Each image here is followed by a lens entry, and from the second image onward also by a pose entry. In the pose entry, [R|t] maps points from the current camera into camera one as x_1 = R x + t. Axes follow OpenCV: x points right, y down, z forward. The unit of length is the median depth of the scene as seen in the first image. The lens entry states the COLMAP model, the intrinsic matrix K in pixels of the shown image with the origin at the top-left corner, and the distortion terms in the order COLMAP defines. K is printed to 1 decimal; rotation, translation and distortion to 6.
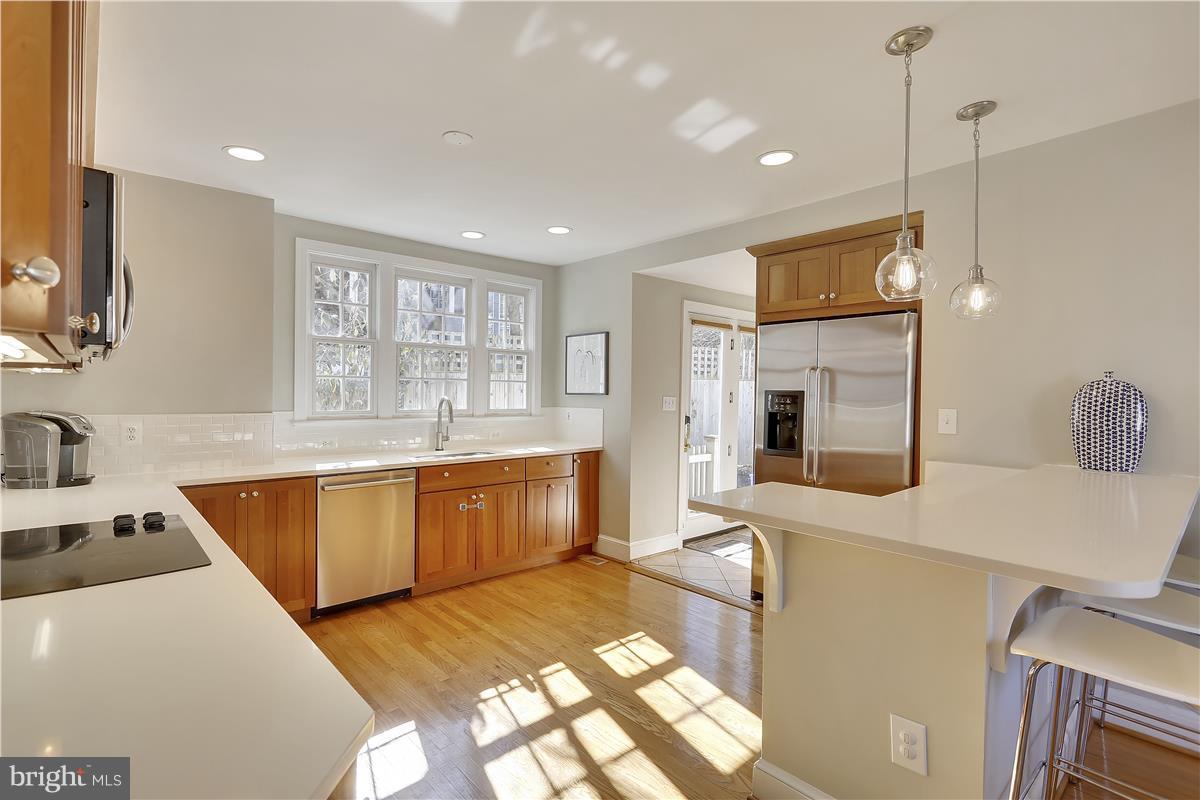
lens RADIAL K [[576.4, 0, 596.2], [0, 576.4, 392.4], [0, 0, 1]] dist [0.000772, 0.000144]
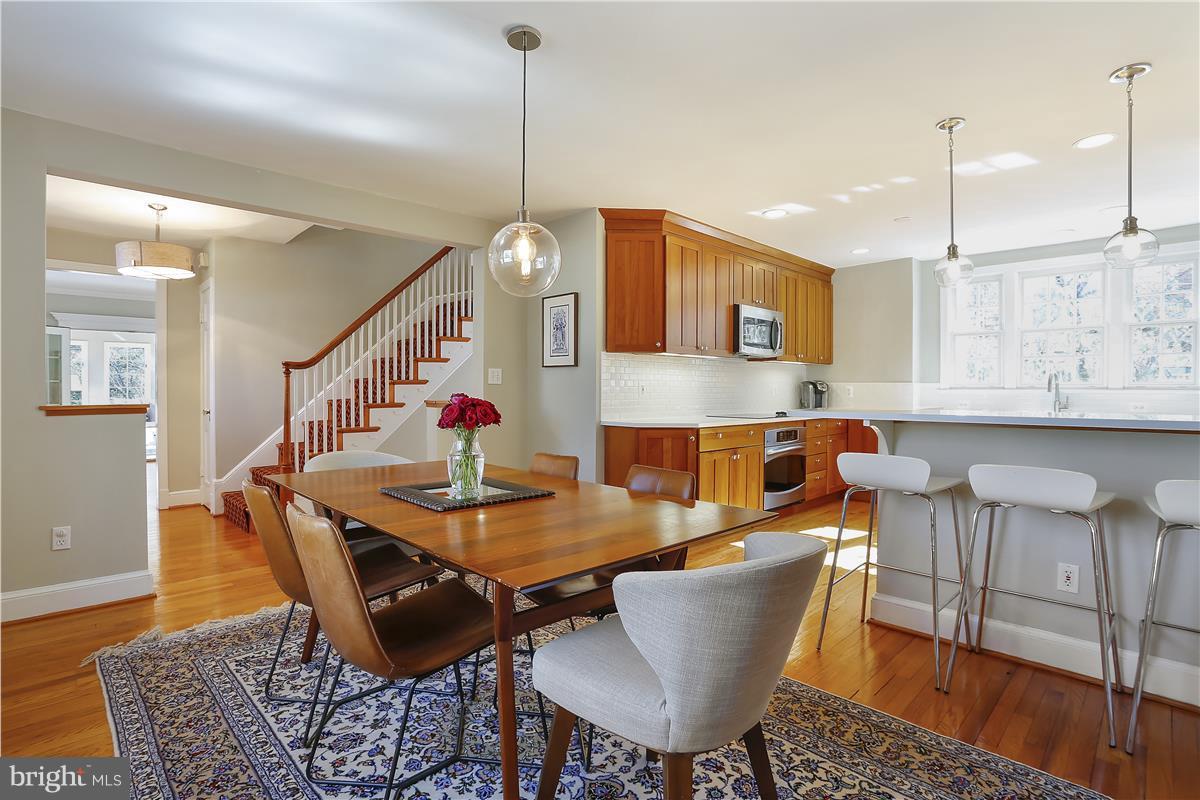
lens RADIAL K [[576.4, 0, 596.2], [0, 576.4, 392.4], [0, 0, 1]] dist [0.000772, 0.000144]
pose [[0.043847, -0.003300, -0.999033, 1.535053], [-0.005717, 0.999977, -0.003554, 0.105609], [0.999022, 0.005867, 0.043828, -0.023460]]
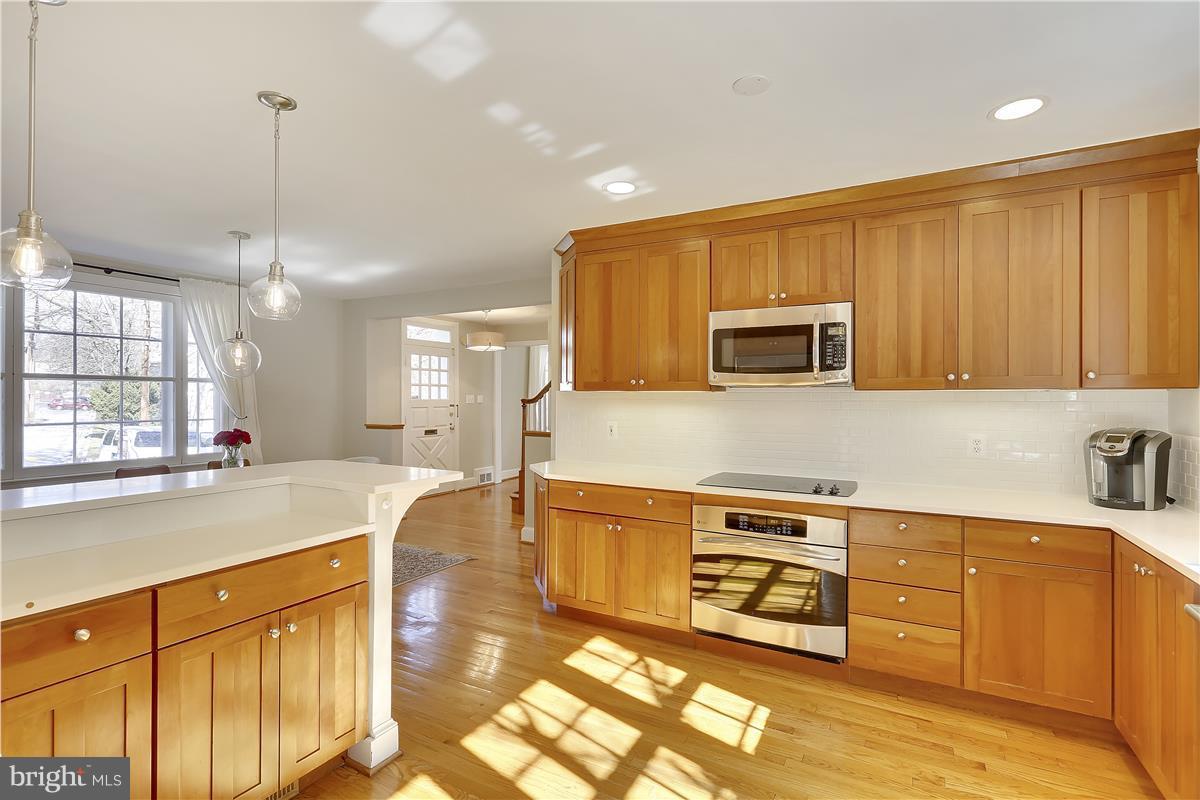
lens RADIAL K [[576.4, 0, 596.2], [0, 576.4, 392.4], [0, 0, 1]] dist [0.000772, 0.000144]
pose [[-0.944943, -0.015452, -0.326871, 0.234496], [-0.014203, 0.999880, -0.006207, -0.010328], [0.326928, -0.001223, -0.945048, 1.753000]]
